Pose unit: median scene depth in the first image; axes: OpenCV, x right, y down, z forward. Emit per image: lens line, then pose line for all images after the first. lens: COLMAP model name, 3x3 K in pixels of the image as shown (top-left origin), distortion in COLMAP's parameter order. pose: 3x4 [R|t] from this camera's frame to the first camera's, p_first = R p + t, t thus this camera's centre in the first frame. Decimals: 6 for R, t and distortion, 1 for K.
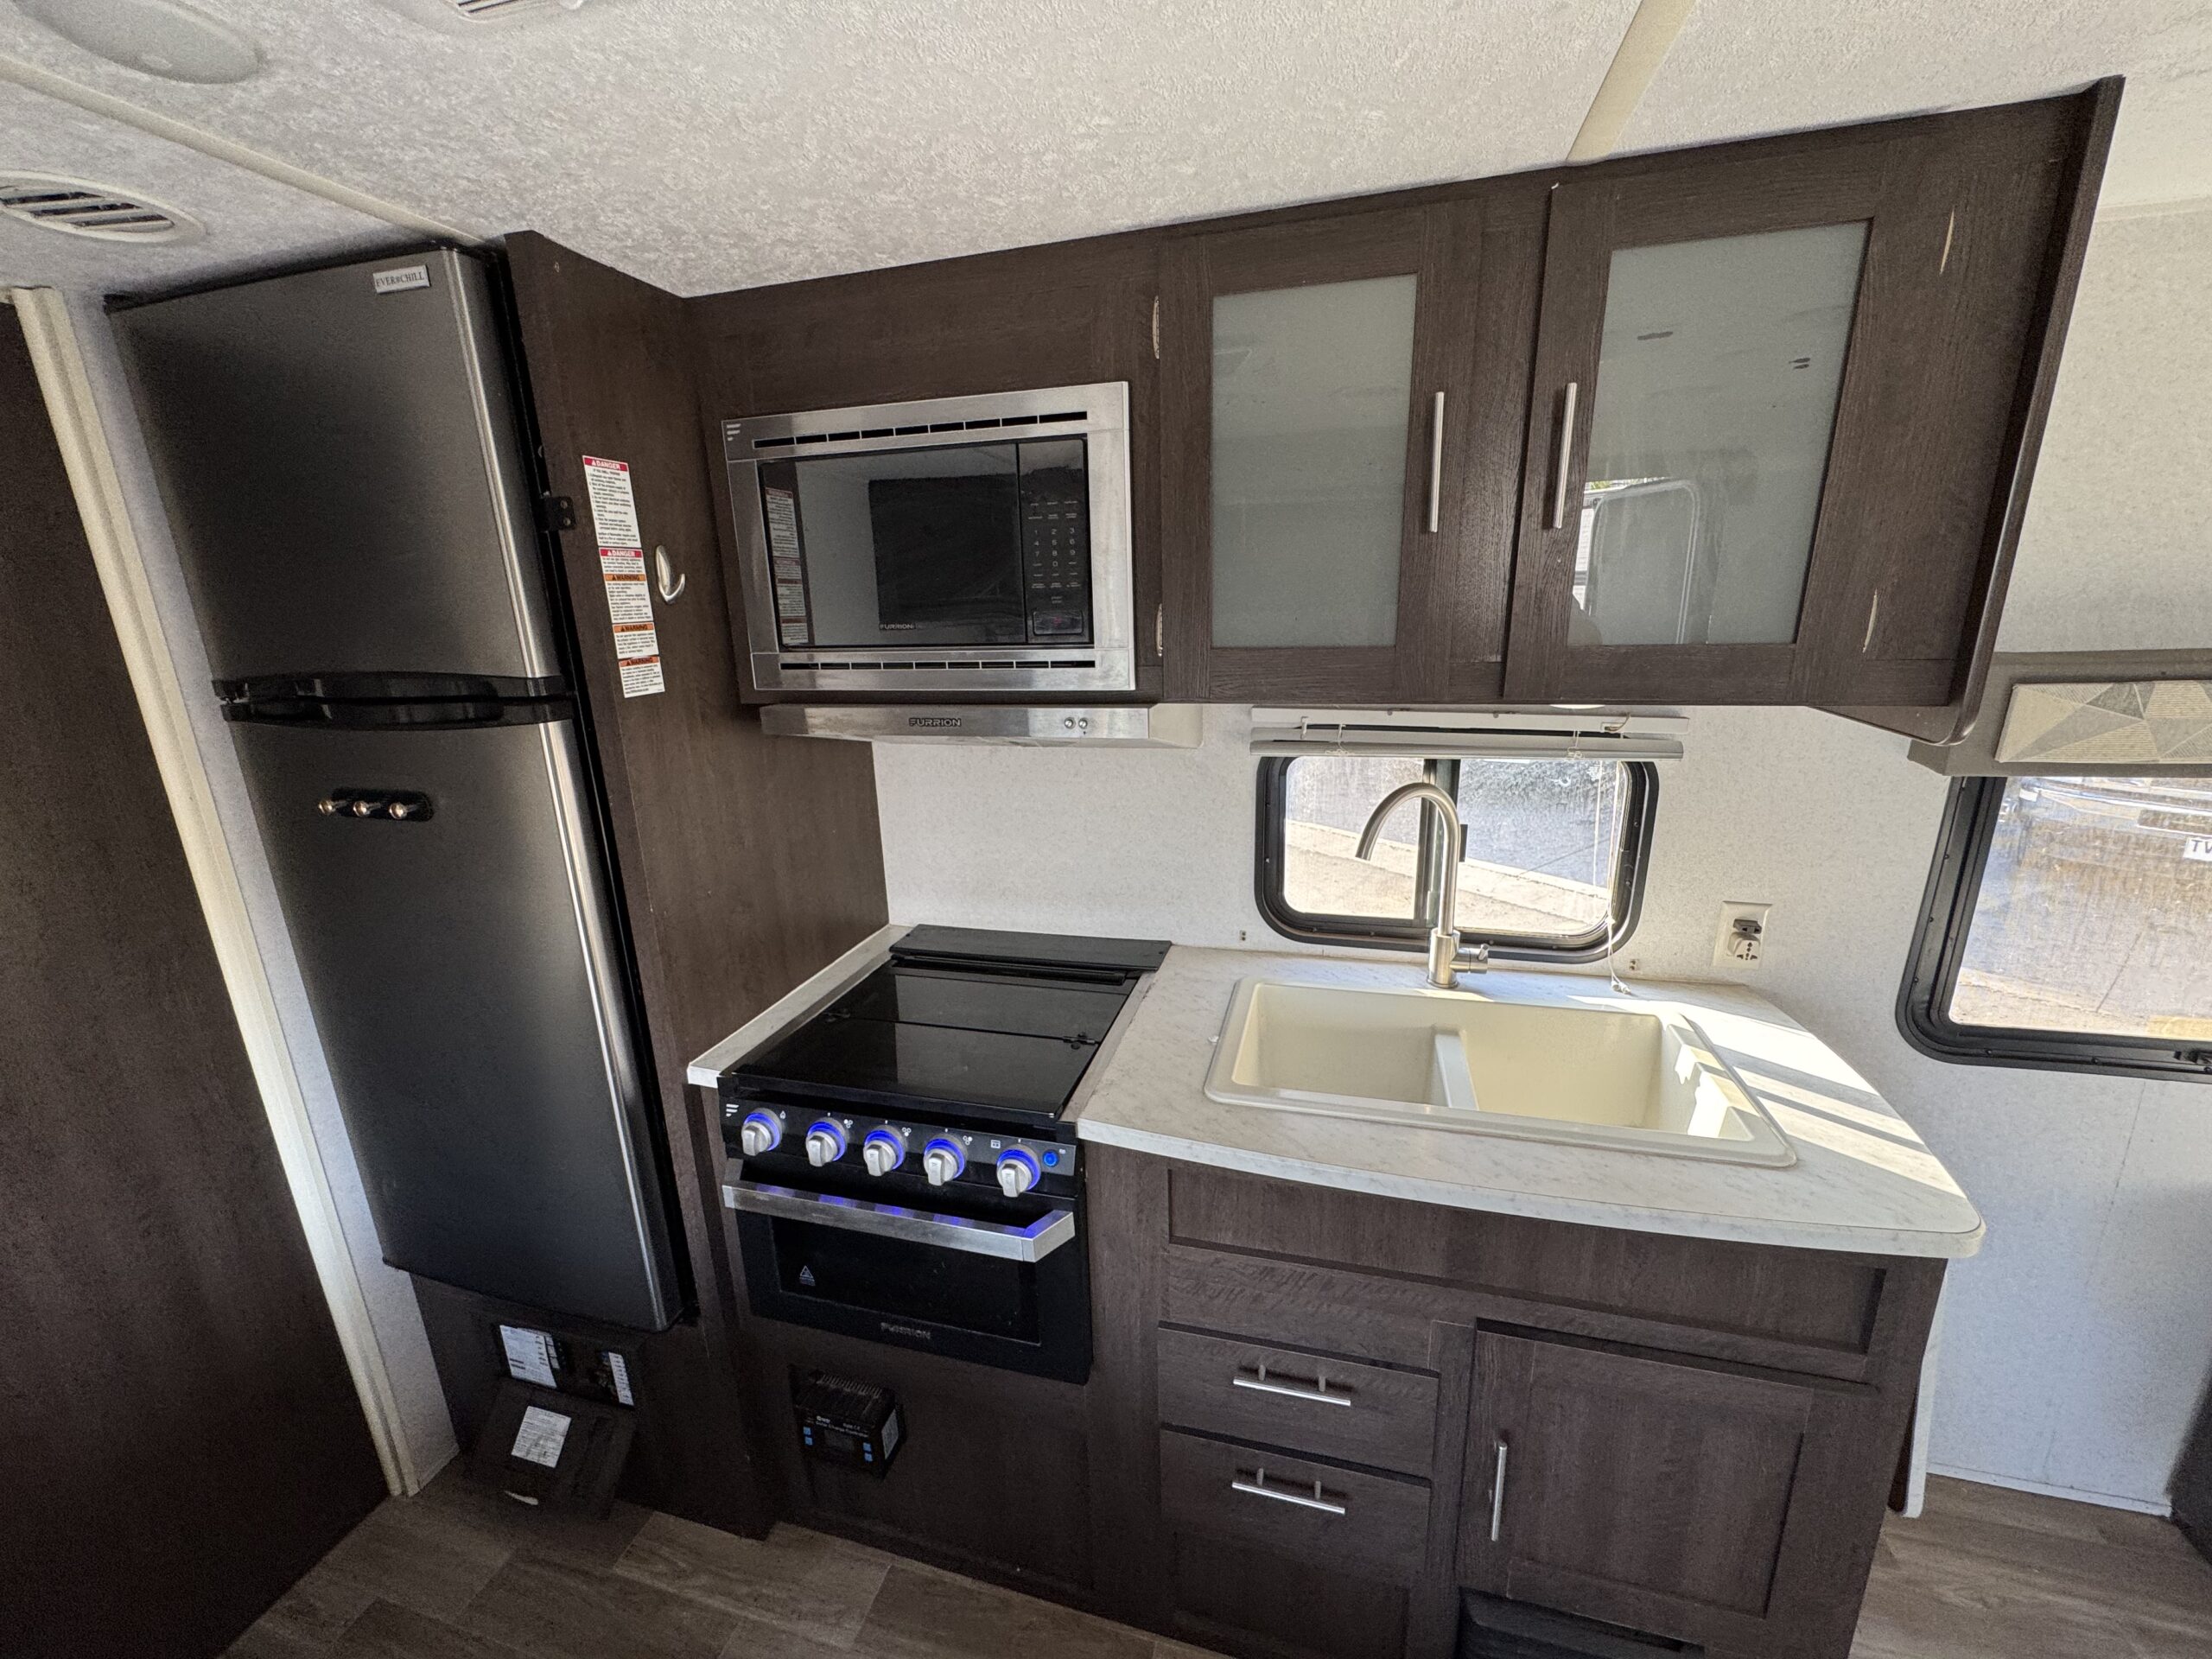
lens RADIAL K [[881.0, 0, 1099.2], [0, 881.0, 830.4], [0, 0, 1]] dist [-0.003279, 0.000045]
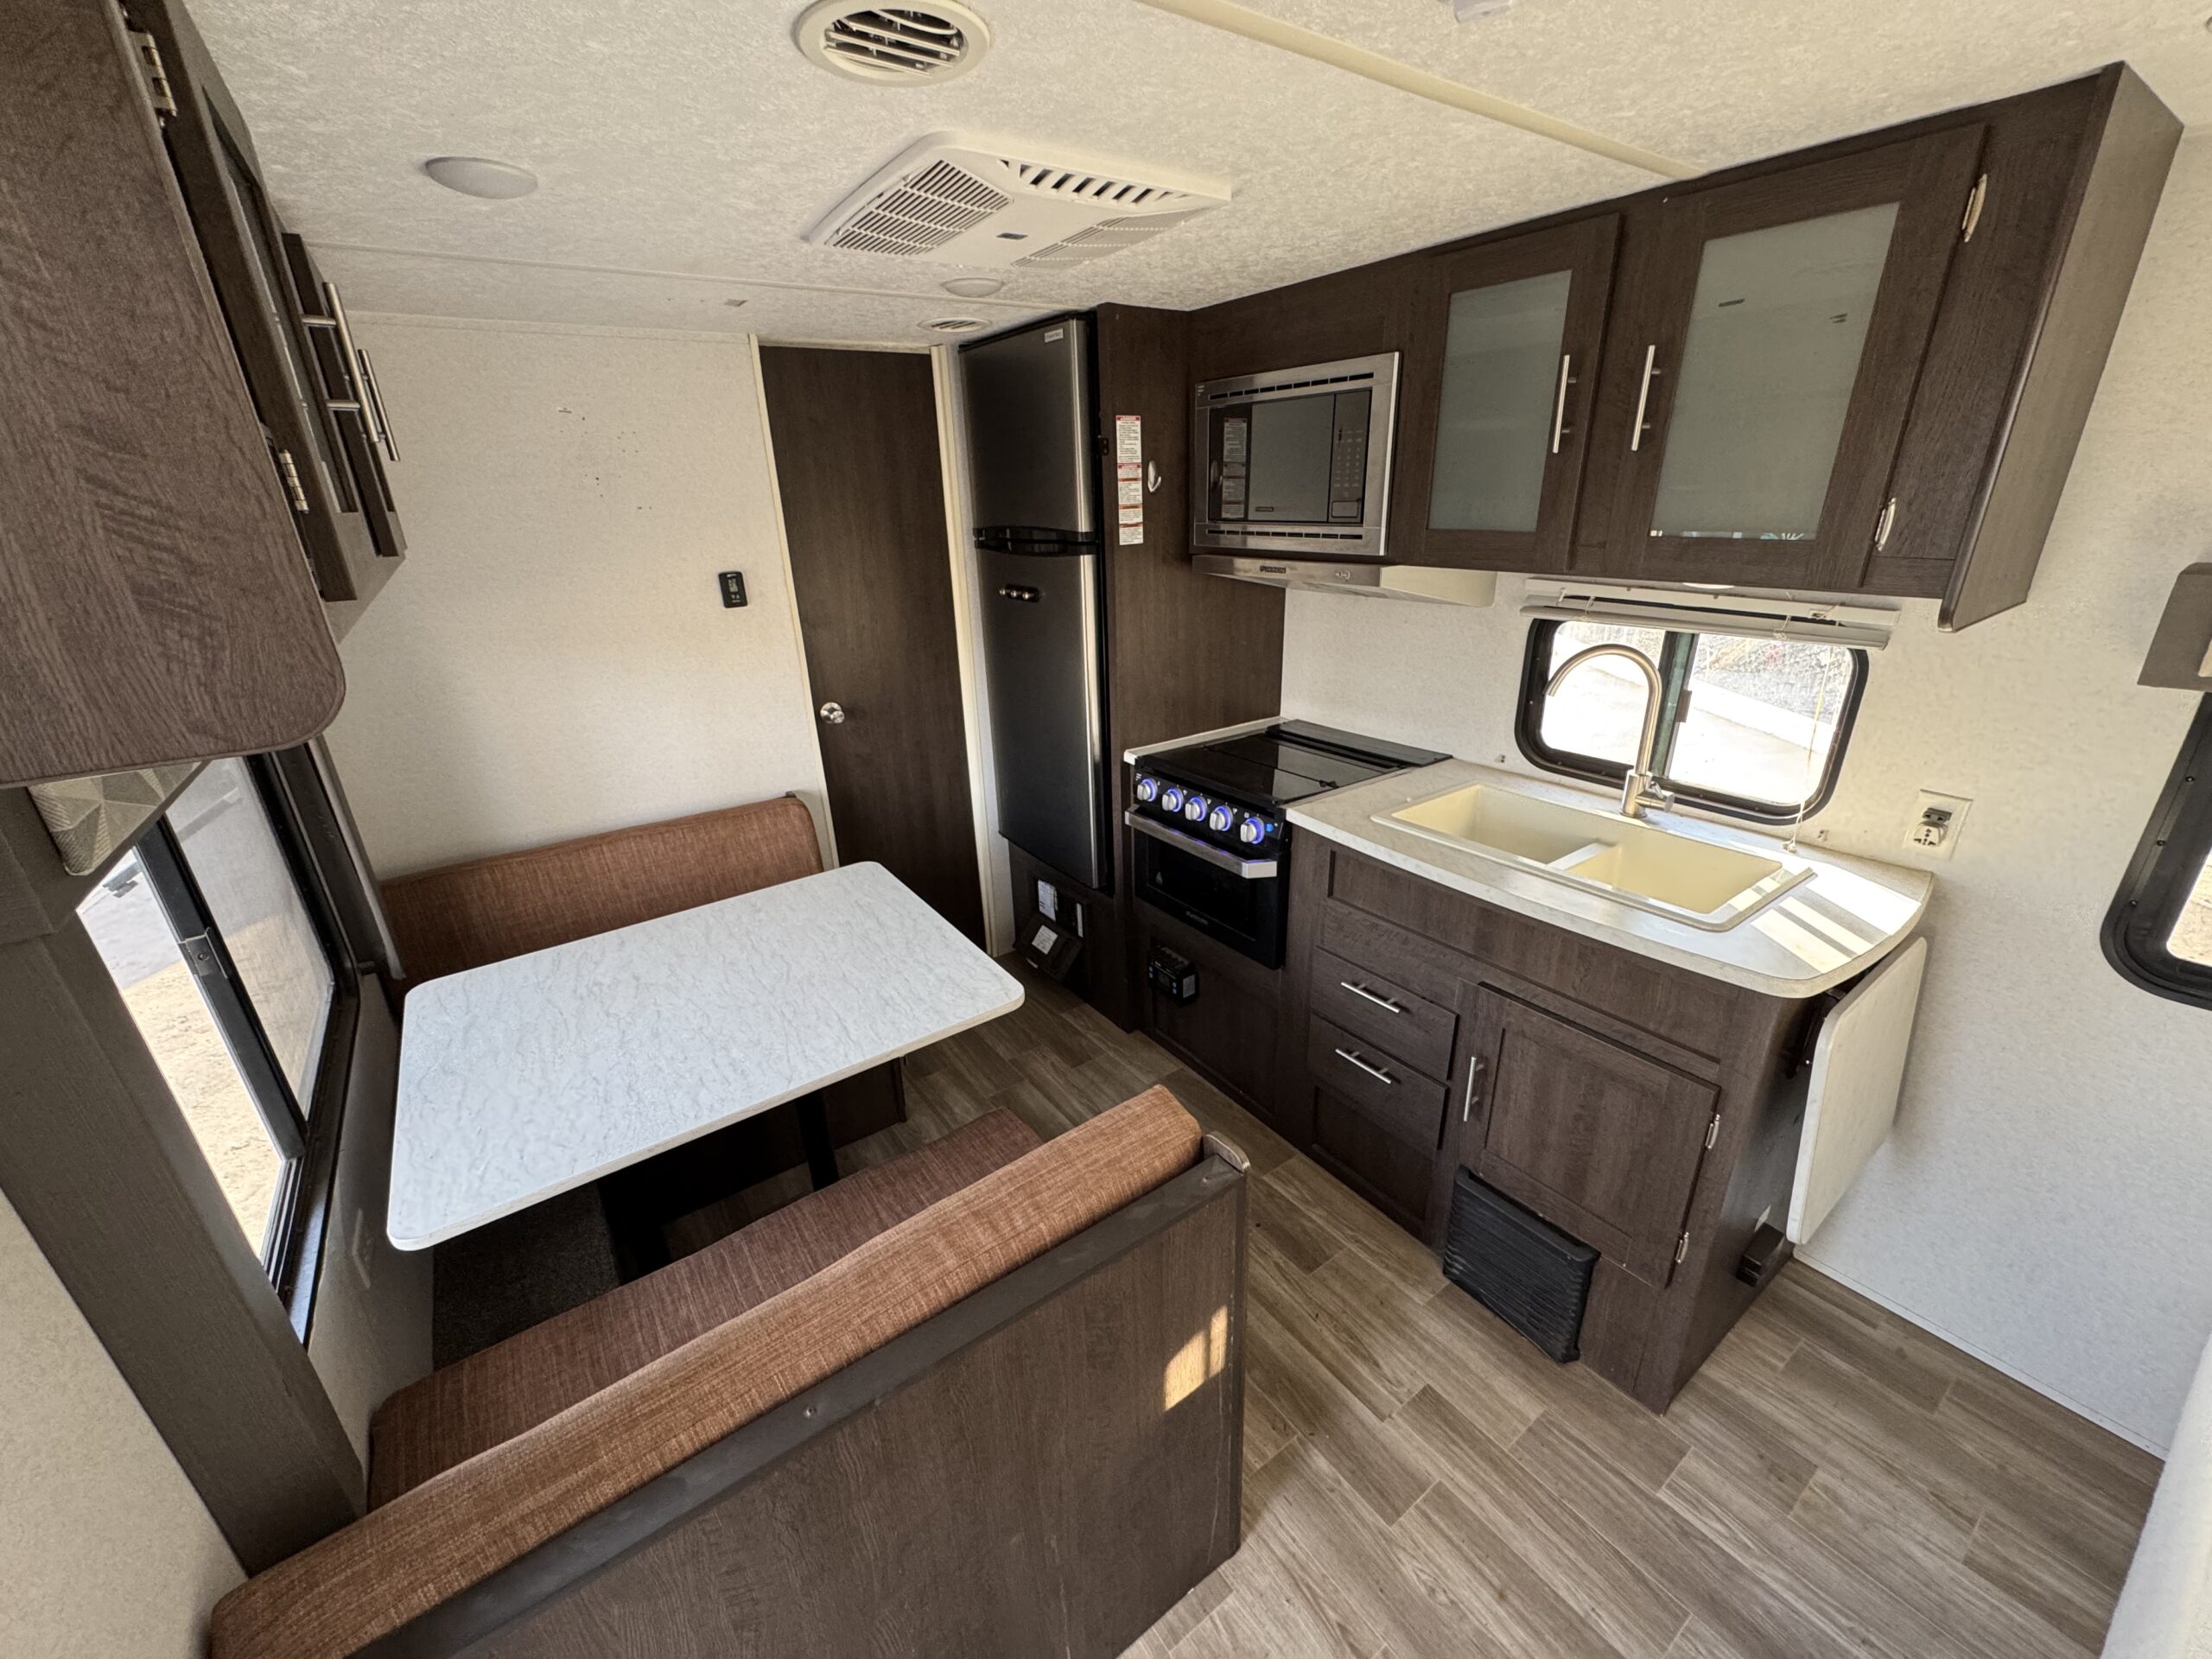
lens RADIAL K [[881.0, 0, 1099.2], [0, 881.0, 830.4], [0, 0, 1]] dist [-0.003279, 0.000045]
pose [[0.777578, 0.235585, -0.582985, 0.645590], [-0.154840, 0.970350, 0.185595, 0.097210], [0.609423, -0.054045, 0.791001, -0.541685]]
